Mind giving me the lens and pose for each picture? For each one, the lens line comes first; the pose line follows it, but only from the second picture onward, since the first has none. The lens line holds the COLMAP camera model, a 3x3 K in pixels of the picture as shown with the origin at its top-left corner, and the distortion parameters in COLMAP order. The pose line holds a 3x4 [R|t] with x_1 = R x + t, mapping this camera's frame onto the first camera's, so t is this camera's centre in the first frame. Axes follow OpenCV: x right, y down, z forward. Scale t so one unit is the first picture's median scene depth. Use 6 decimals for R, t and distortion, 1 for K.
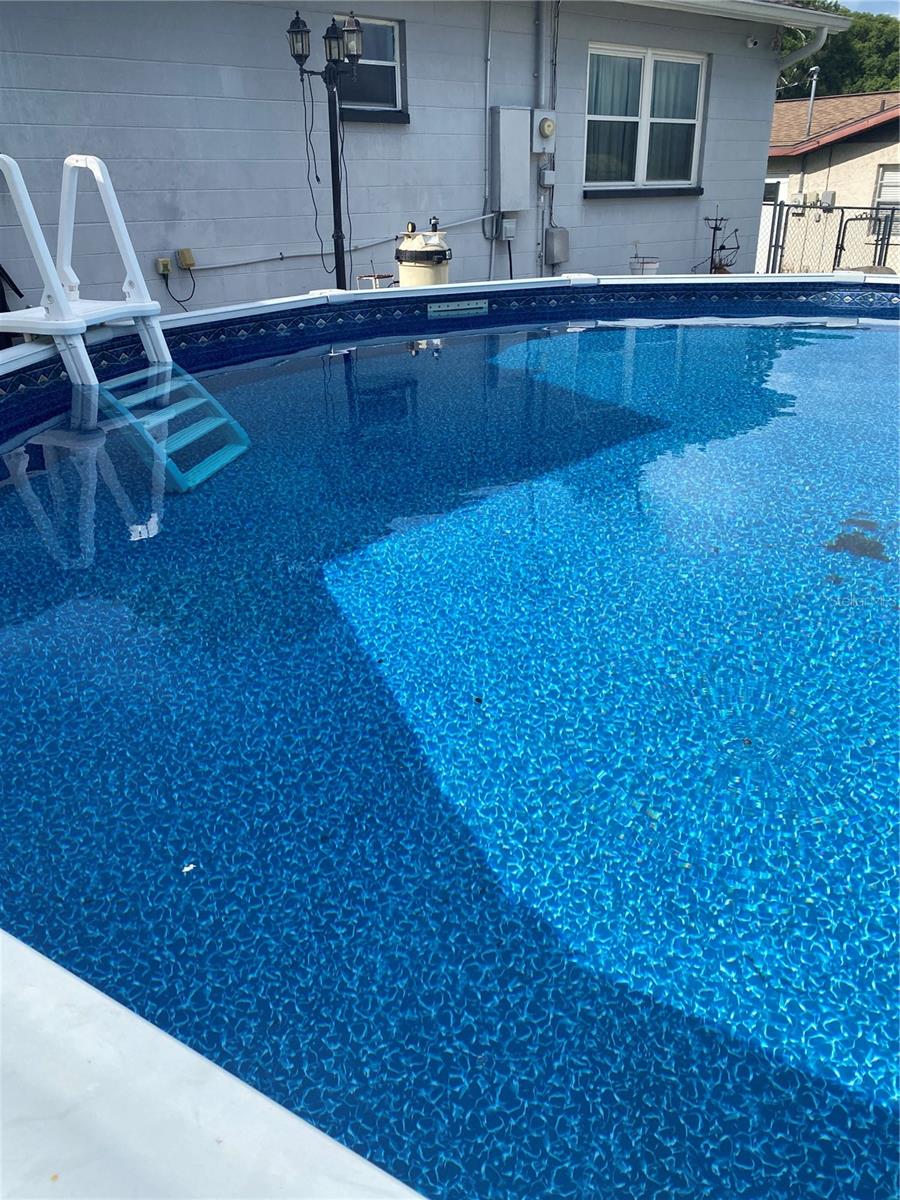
lens RADIAL K [[921.1, 0, 455.0], [0, 921.1, 595.2], [0, 0, 1]] dist [0.046066, -0.041890]
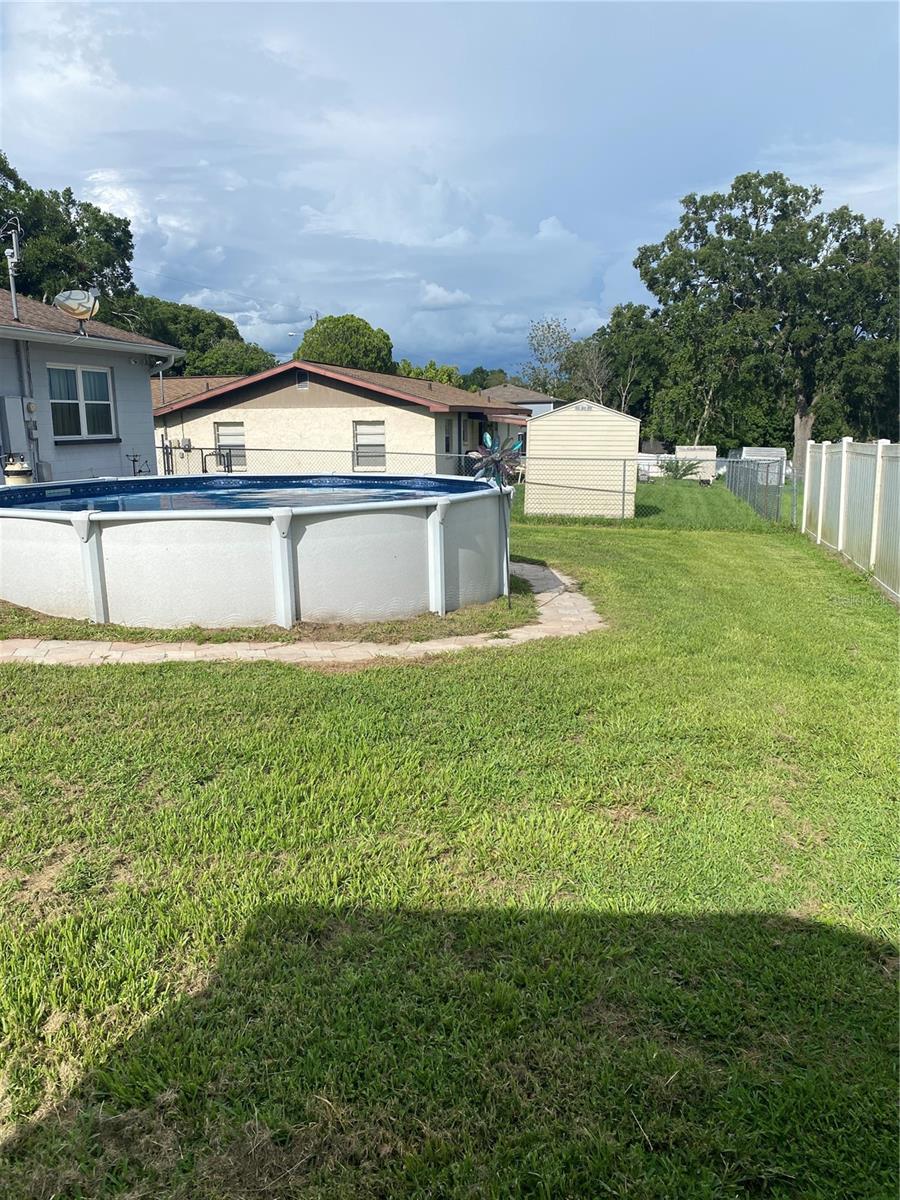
lens RADIAL K [[921.1, 0, 441.9], [0, 921.1, 604.2], [0, 0, 1]] dist [0.046066, -0.041890]
pose [[0.804514, -0.116802, 0.582336, -0.288951], [0.246106, 0.957896, -0.147873, 0.249118], [-0.540545, 0.262283, 0.799386, -0.597618]]
